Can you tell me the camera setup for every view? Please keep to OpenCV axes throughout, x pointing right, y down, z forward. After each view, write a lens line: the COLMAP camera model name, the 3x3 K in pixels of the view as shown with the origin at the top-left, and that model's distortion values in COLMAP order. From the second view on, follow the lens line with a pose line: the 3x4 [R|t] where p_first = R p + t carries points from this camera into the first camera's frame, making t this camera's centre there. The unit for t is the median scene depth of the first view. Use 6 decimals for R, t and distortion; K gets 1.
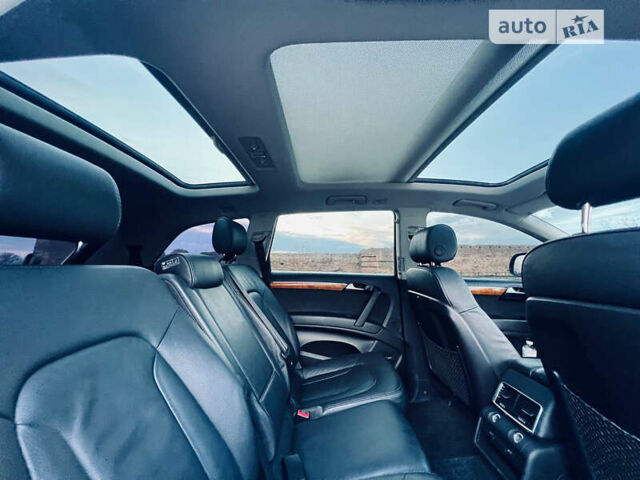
lens RADIAL K [[254.9, 0, 320.0], [0, 254.9, 240.0], [0, 0, 1]] dist [0.002076, 0.000089]
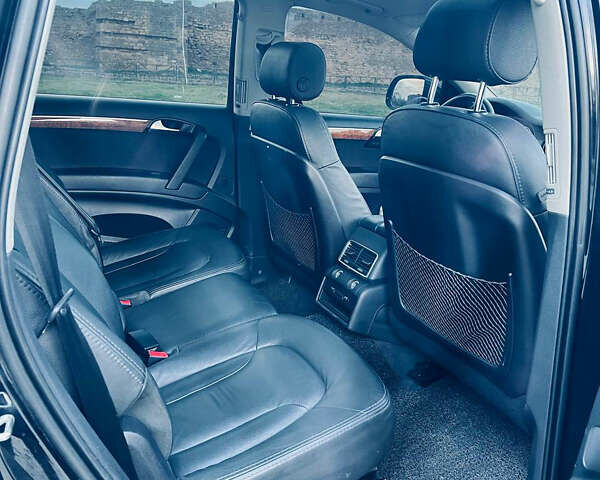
lens RADIAL K [[595.9, 0, 302.7], [0, 595.9, 248.7], [0, 0, 1]] dist [0.089562, -0.171457]
pose [[0.884331, -0.083277, 0.459374, -0.297779], [-0.114676, 0.915069, 0.386649, -0.160246], [-0.452558, -0.394605, 0.799674, -0.454879]]
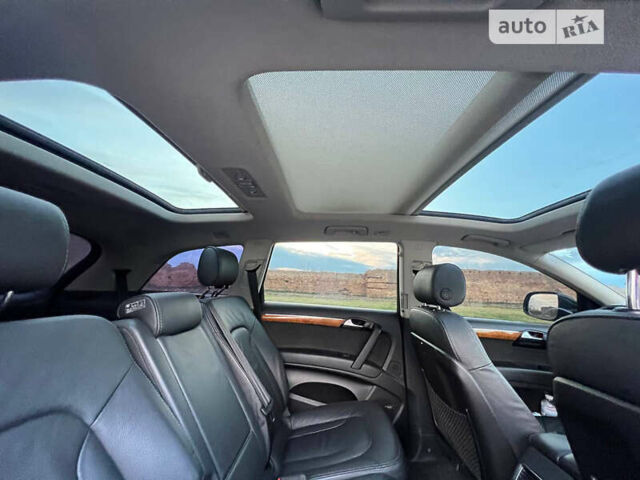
lens RADIAL K [[254.9, 0, 320.0], [0, 254.9, 240.0], [0, 0, 1]] dist [0.002076, 0.000089]
pose [[0.998920, 0.038020, -0.026719, 0.036532], [-0.039816, 0.996733, -0.070277, -0.056769], [0.023960, 0.071265, 0.997170, 0.070667]]
